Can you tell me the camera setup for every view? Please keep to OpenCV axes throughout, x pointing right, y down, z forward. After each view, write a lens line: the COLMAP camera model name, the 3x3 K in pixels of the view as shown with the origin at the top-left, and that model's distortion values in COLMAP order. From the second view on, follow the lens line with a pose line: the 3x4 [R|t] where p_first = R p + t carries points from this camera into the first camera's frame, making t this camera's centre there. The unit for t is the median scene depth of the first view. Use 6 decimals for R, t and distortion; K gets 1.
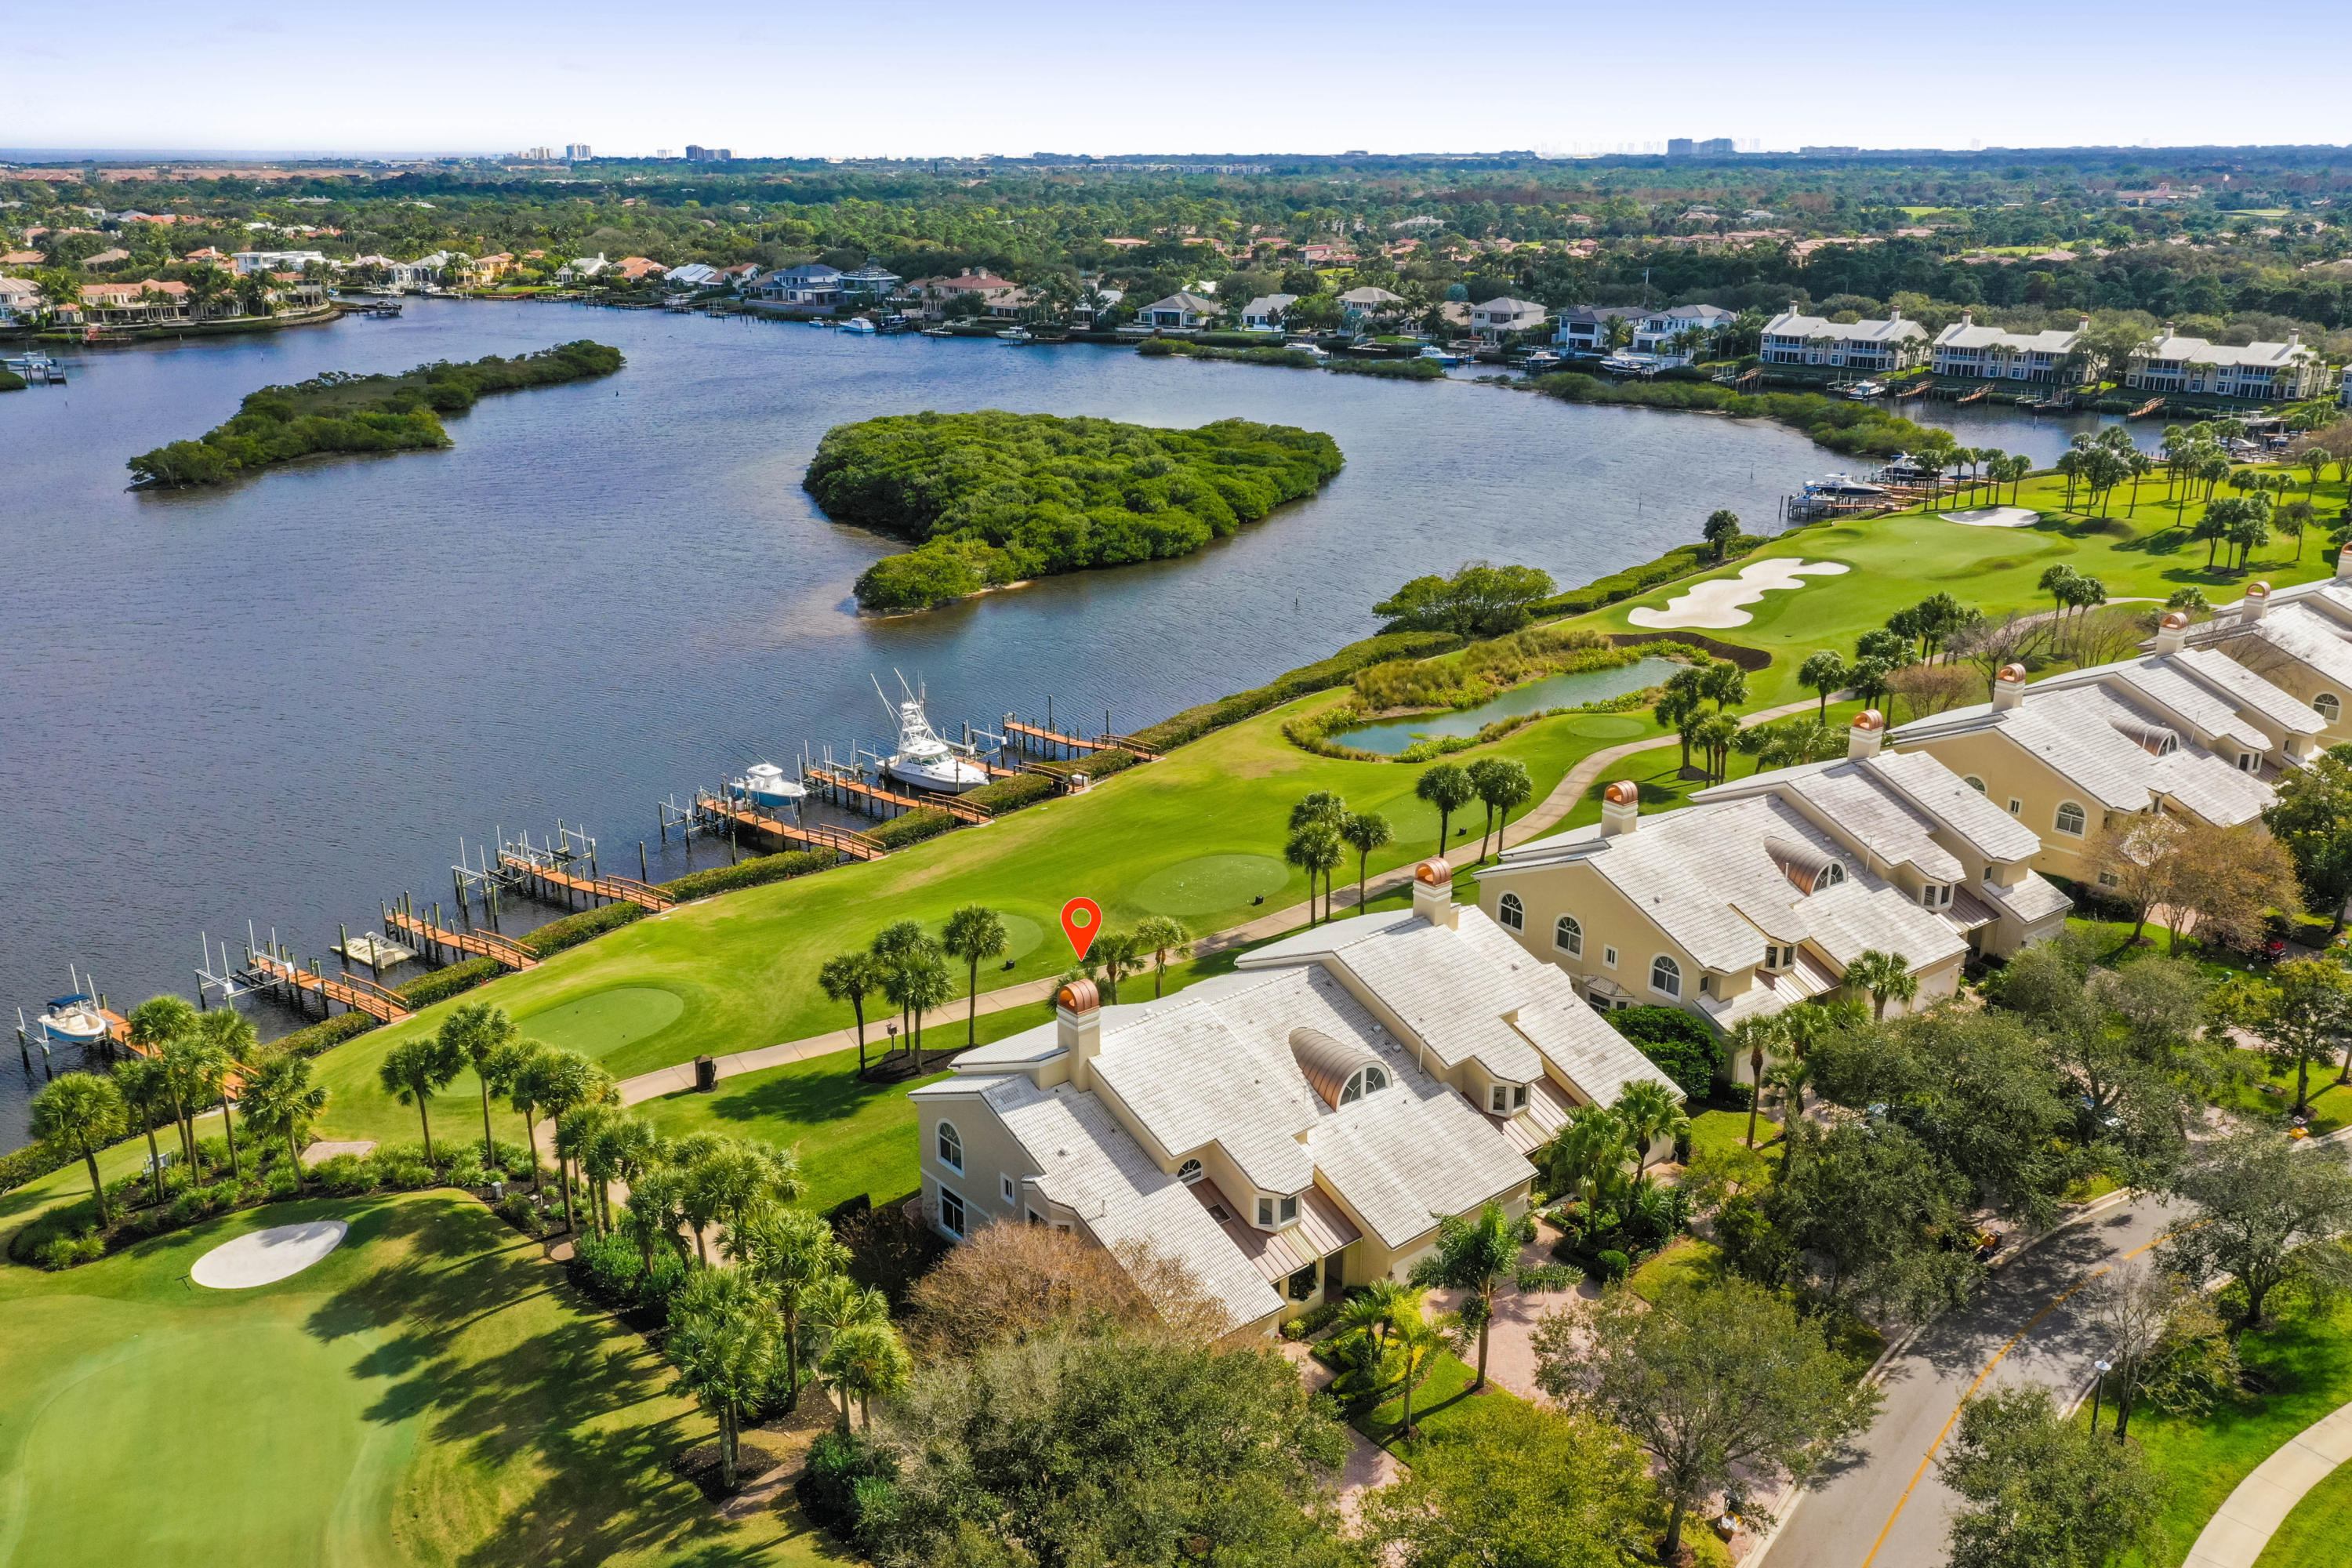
lens RADIAL K [[1890.0, 0, 1180.0], [0, 1890.0, 783.4], [0, 0, 1]] dist [0.008433, 0.006842]
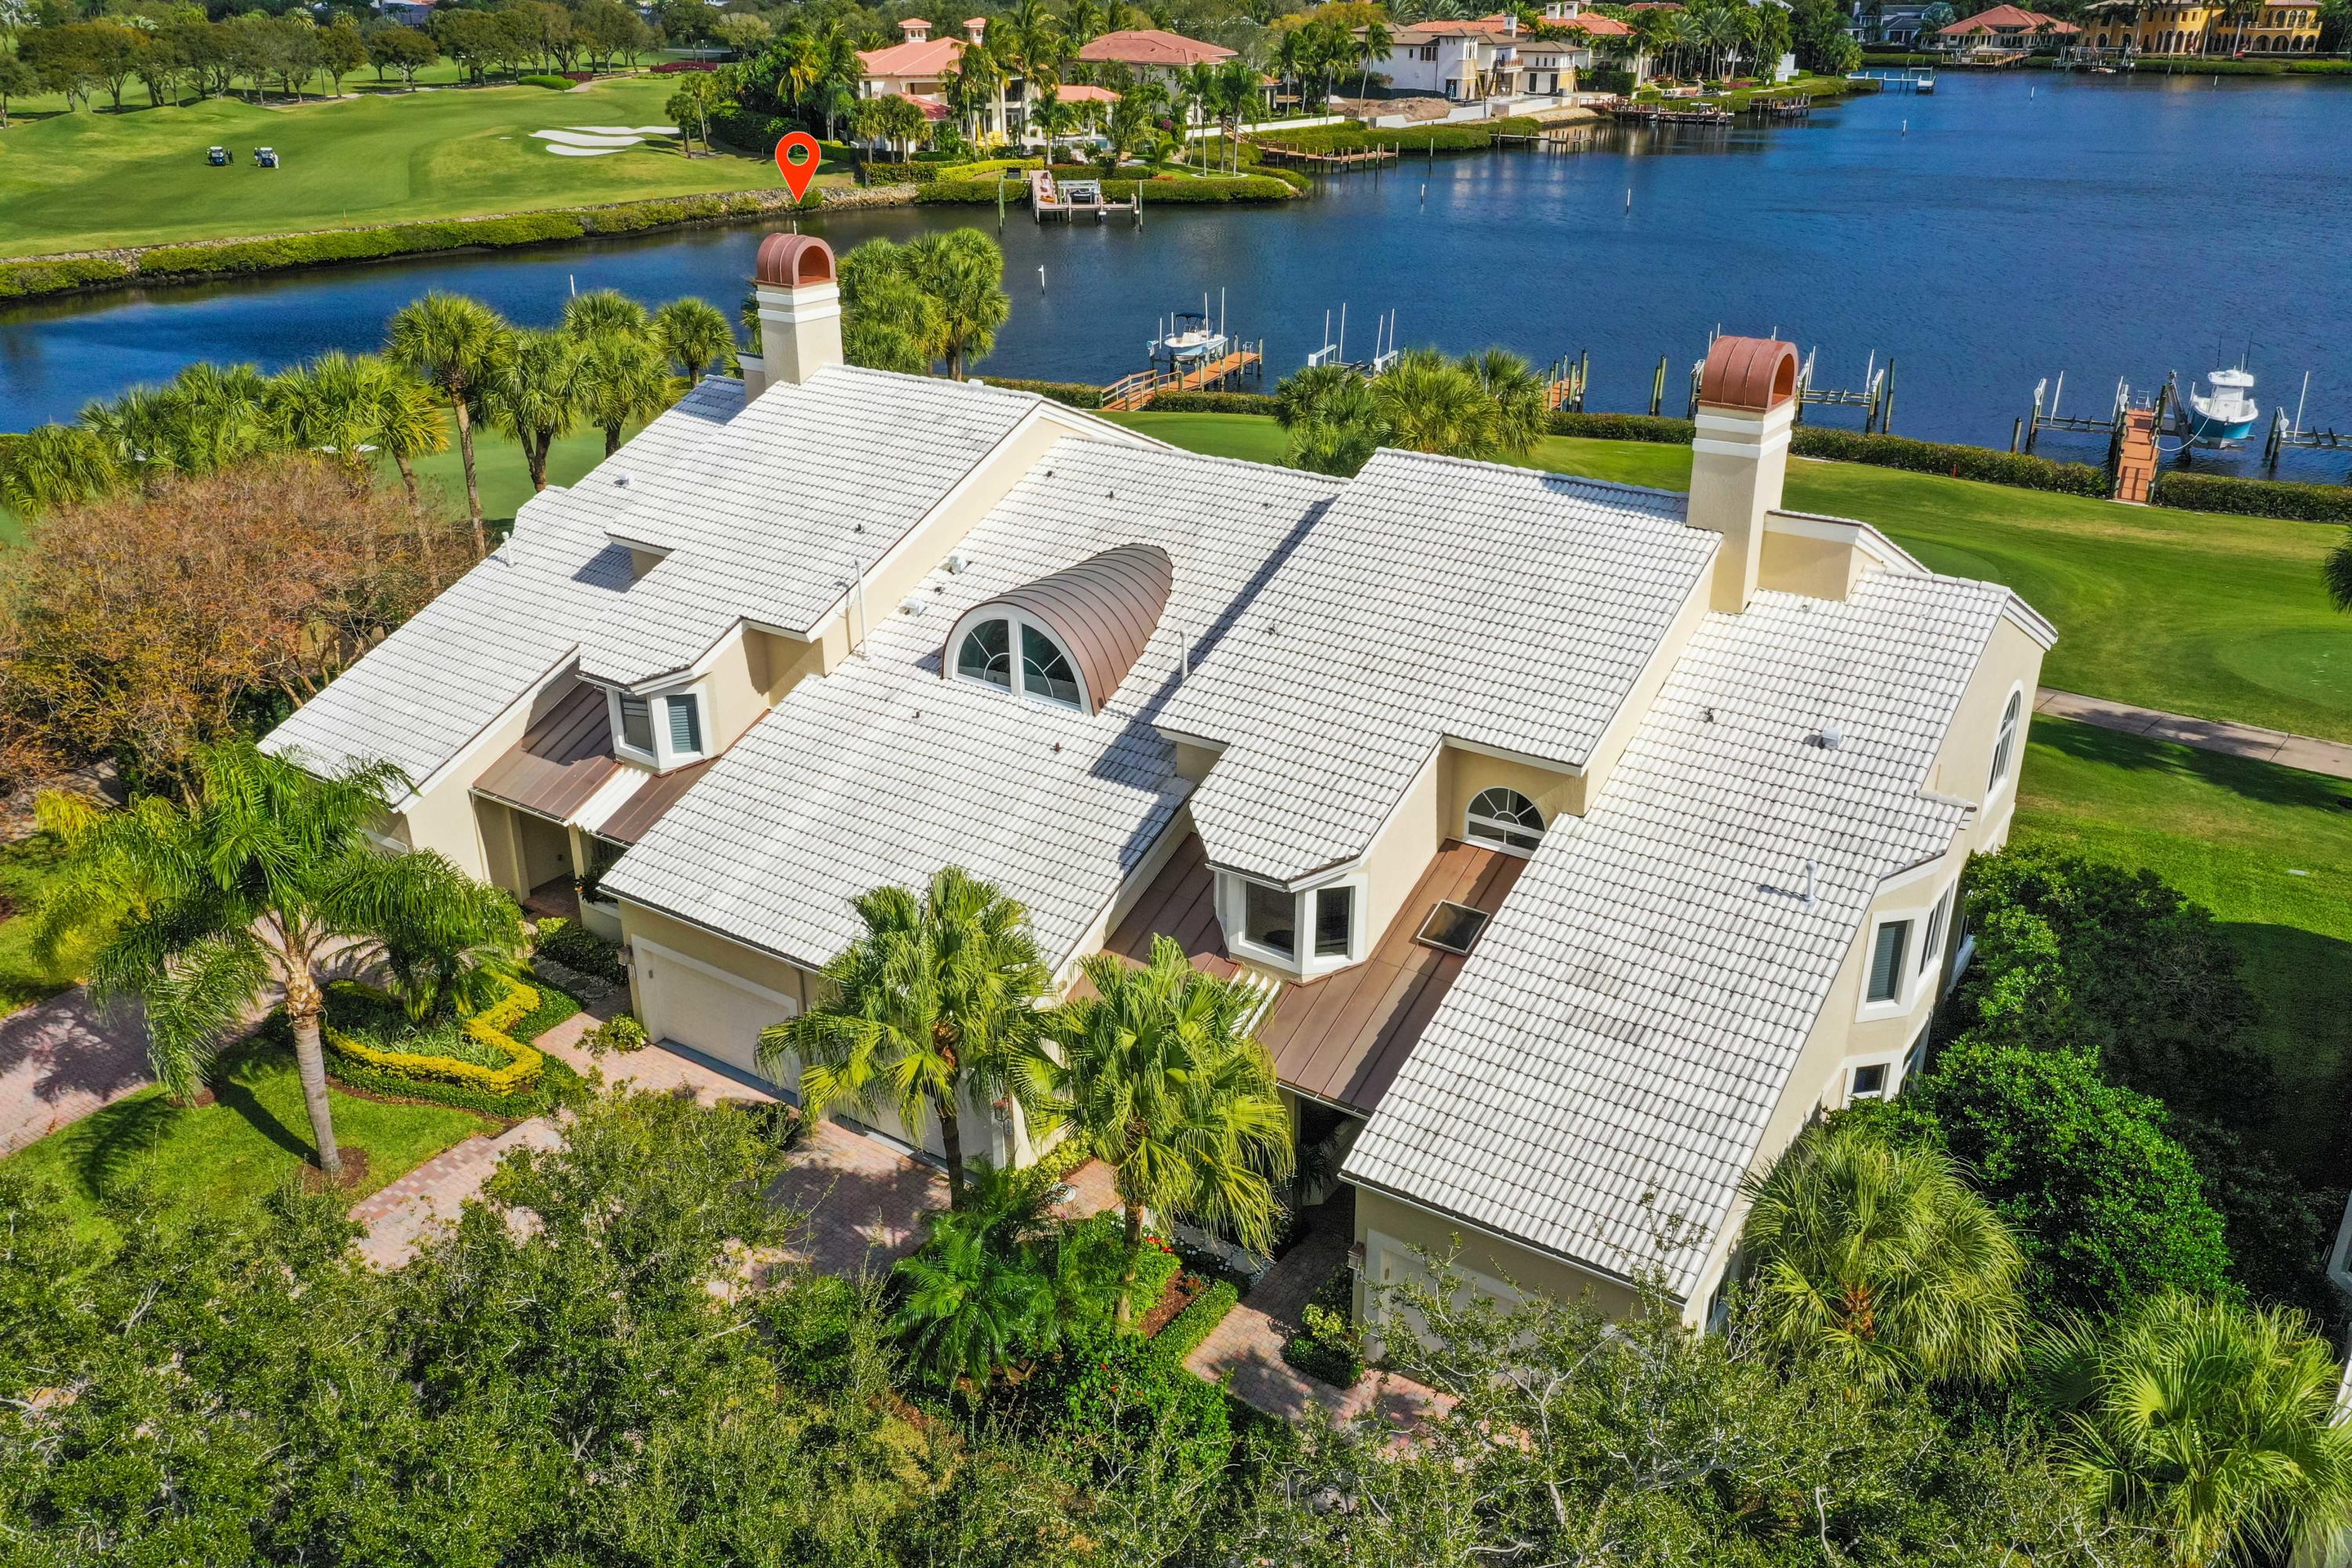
lens RADIAL K [[1854.1, 0, 1176.0], [0, 1854.1, 784.0], [0, 0, 1]] dist [0.010033, 0.001918]
pose [[0.235708, 0.385098, -0.892267, 0.081922], [-0.300758, 0.901968, 0.309835, 0.007732], [0.924114, 0.195326, 0.328423, 0.153242]]
